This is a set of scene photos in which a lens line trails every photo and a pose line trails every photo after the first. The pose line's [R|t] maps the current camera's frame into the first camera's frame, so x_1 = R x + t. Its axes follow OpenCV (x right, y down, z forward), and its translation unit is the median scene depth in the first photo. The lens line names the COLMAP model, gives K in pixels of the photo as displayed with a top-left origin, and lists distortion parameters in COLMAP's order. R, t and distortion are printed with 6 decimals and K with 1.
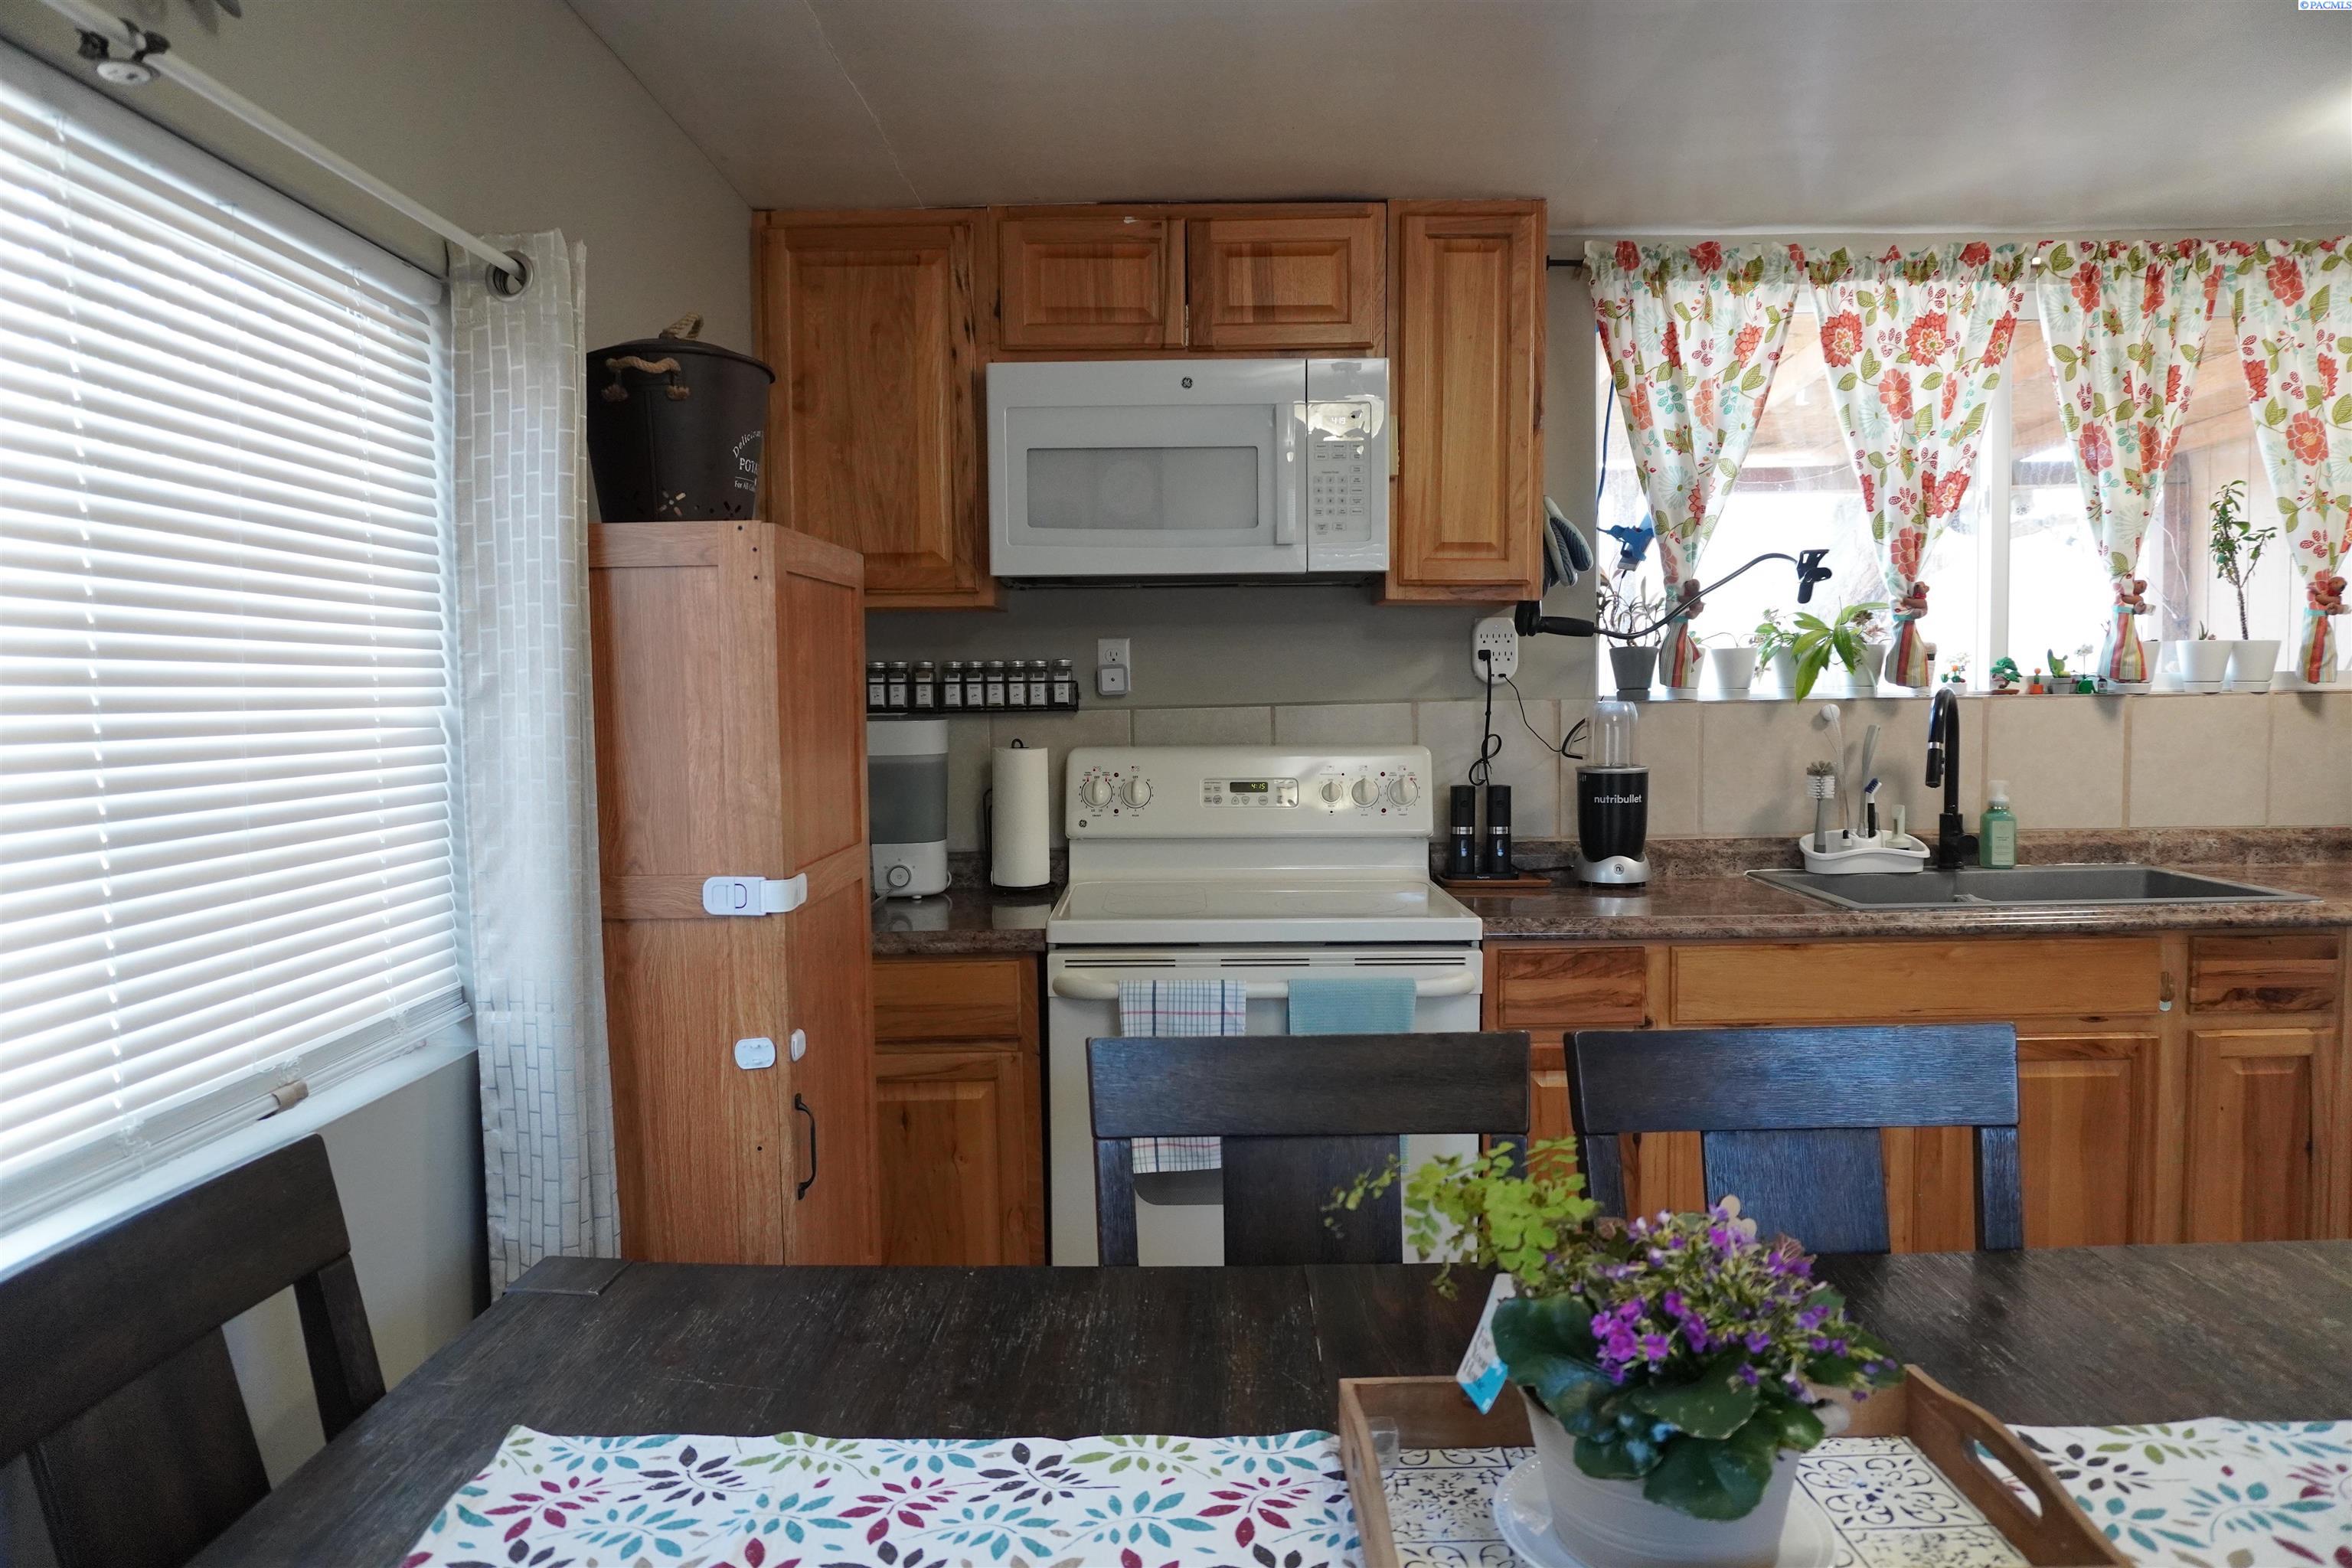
lens RADIAL K [[1573.8, 0, 1177.7], [0, 1573.8, 788.0], [0, 0, 1]] dist [-0.043378, 0.033592]
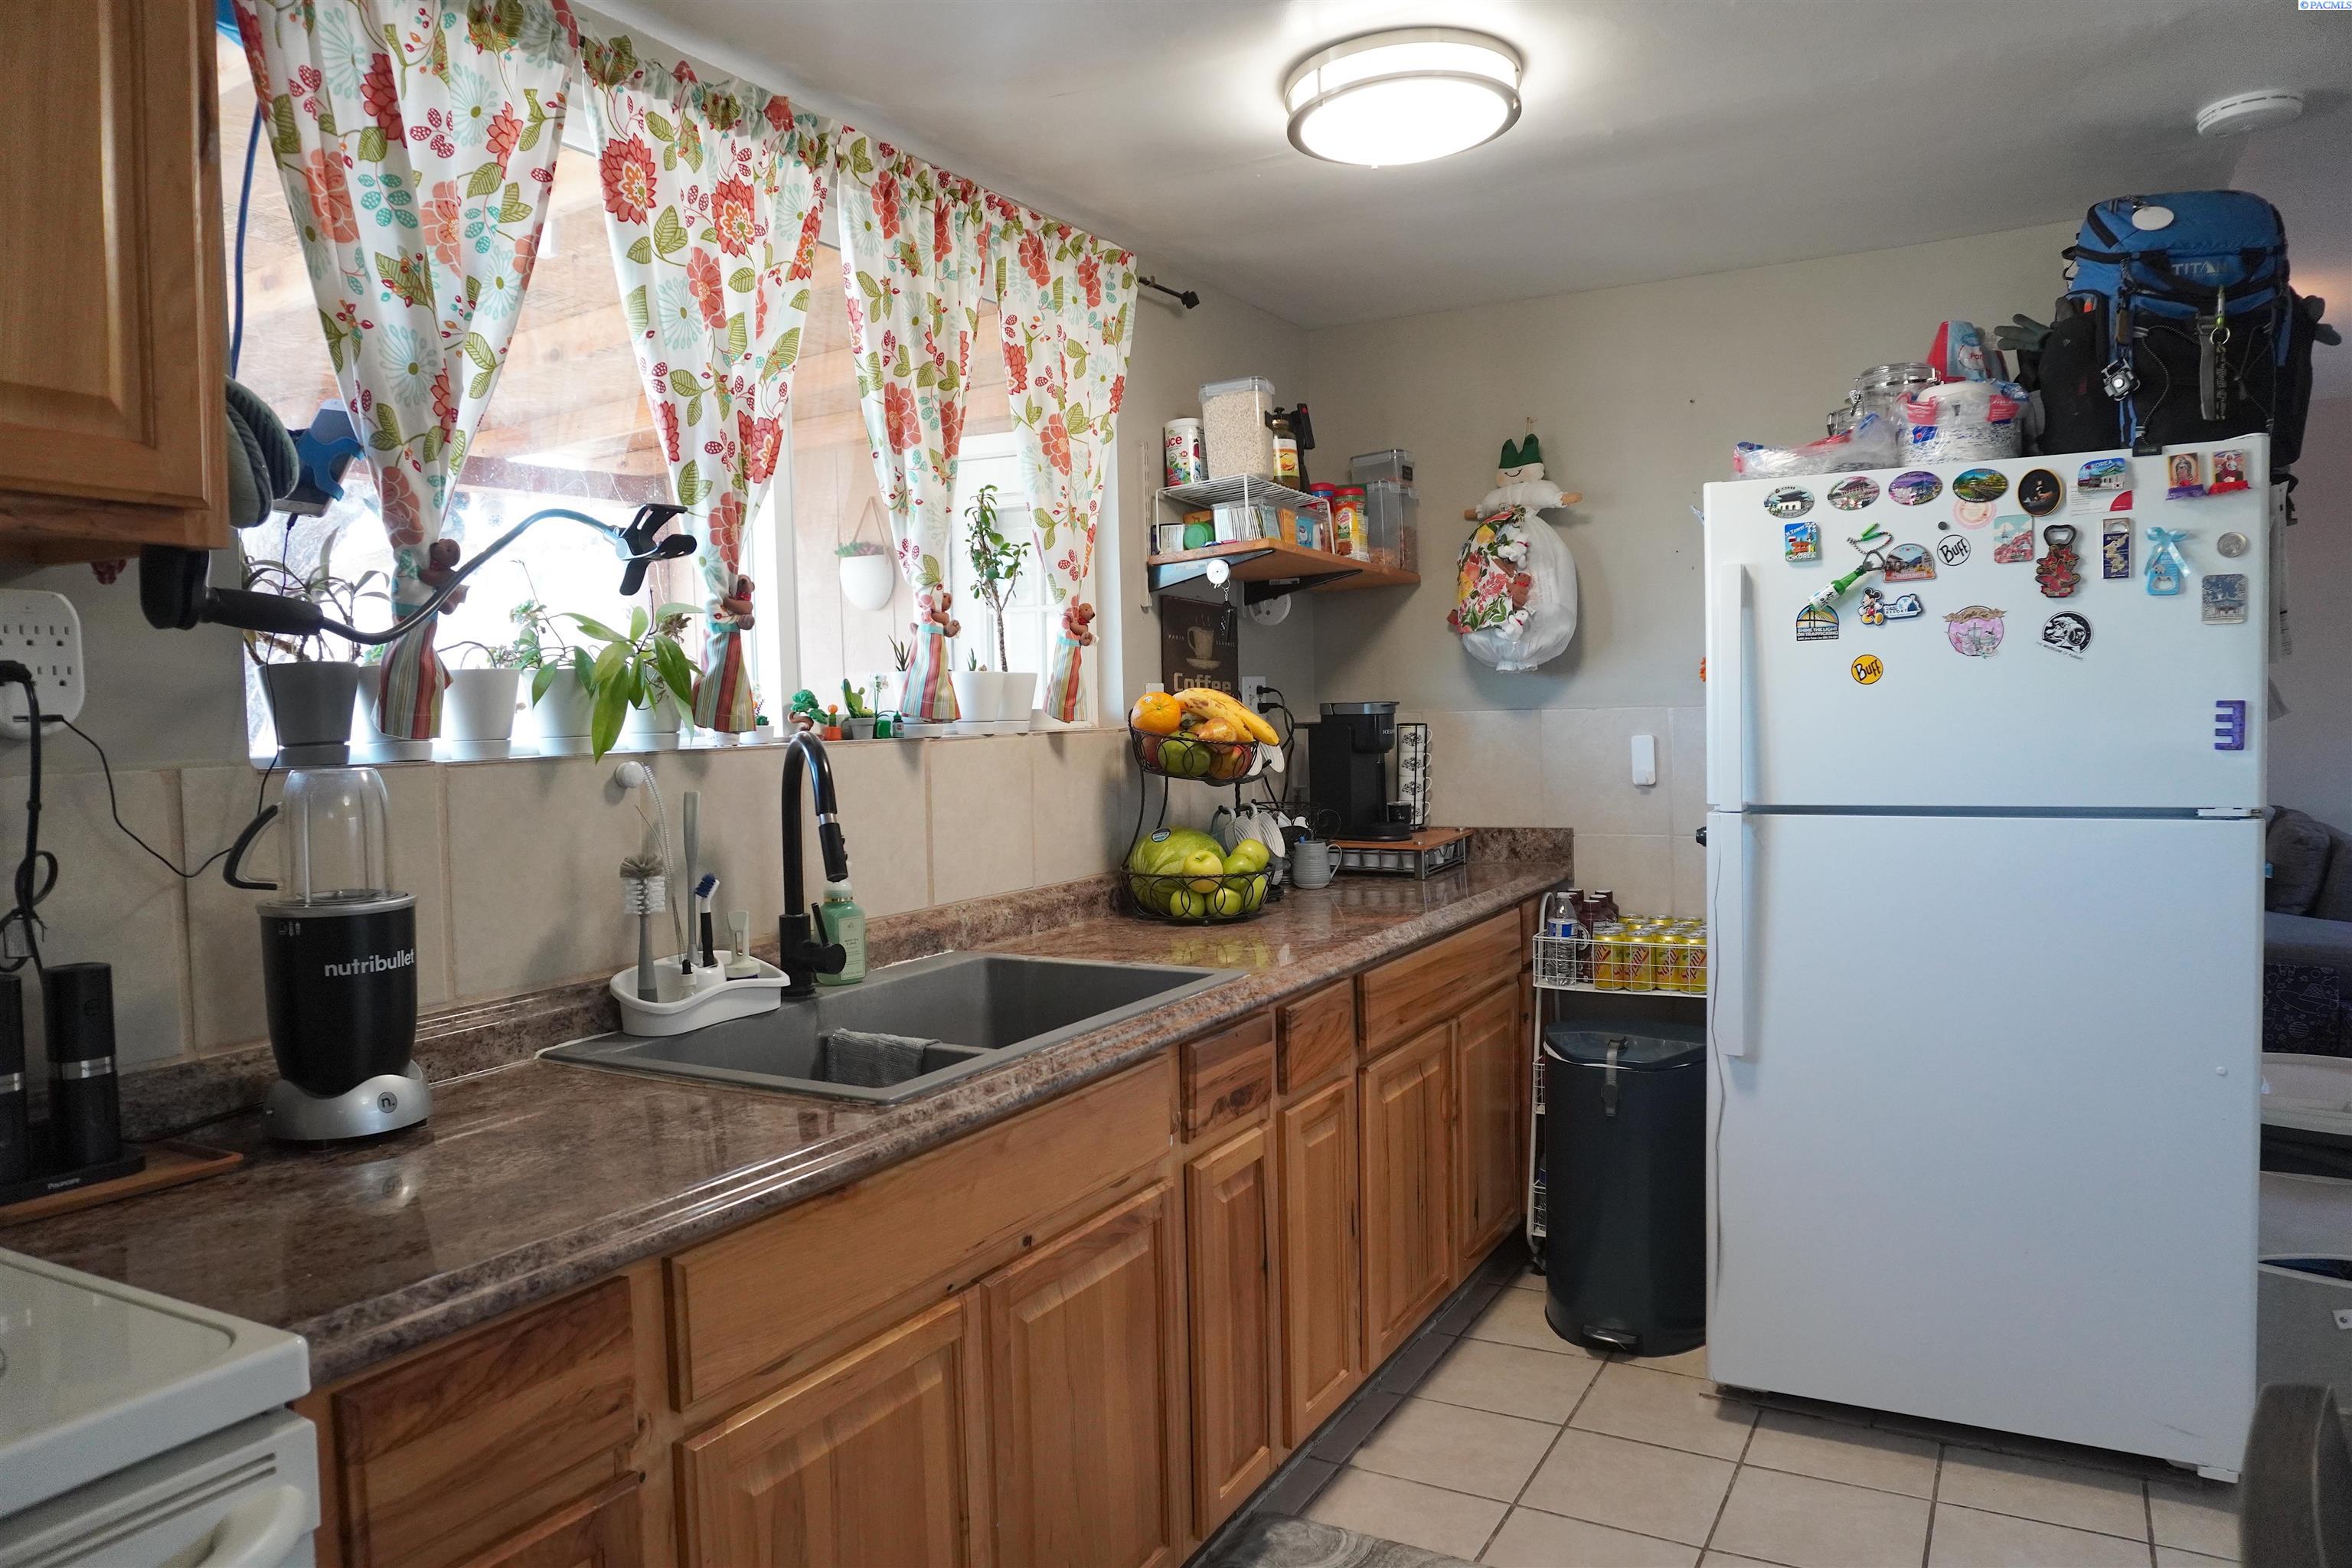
lens RADIAL K [[1573.8, 0, 1180.0], [0, 1573.8, 785.5], [0, 0, 1]] dist [-0.043378, 0.033592]
pose [[0.477086, -0.041219, 0.877889, -0.029331], [0.072632, 0.997332, 0.007355, -0.033718], [-0.875850, 0.060254, 0.478807, 0.522629]]
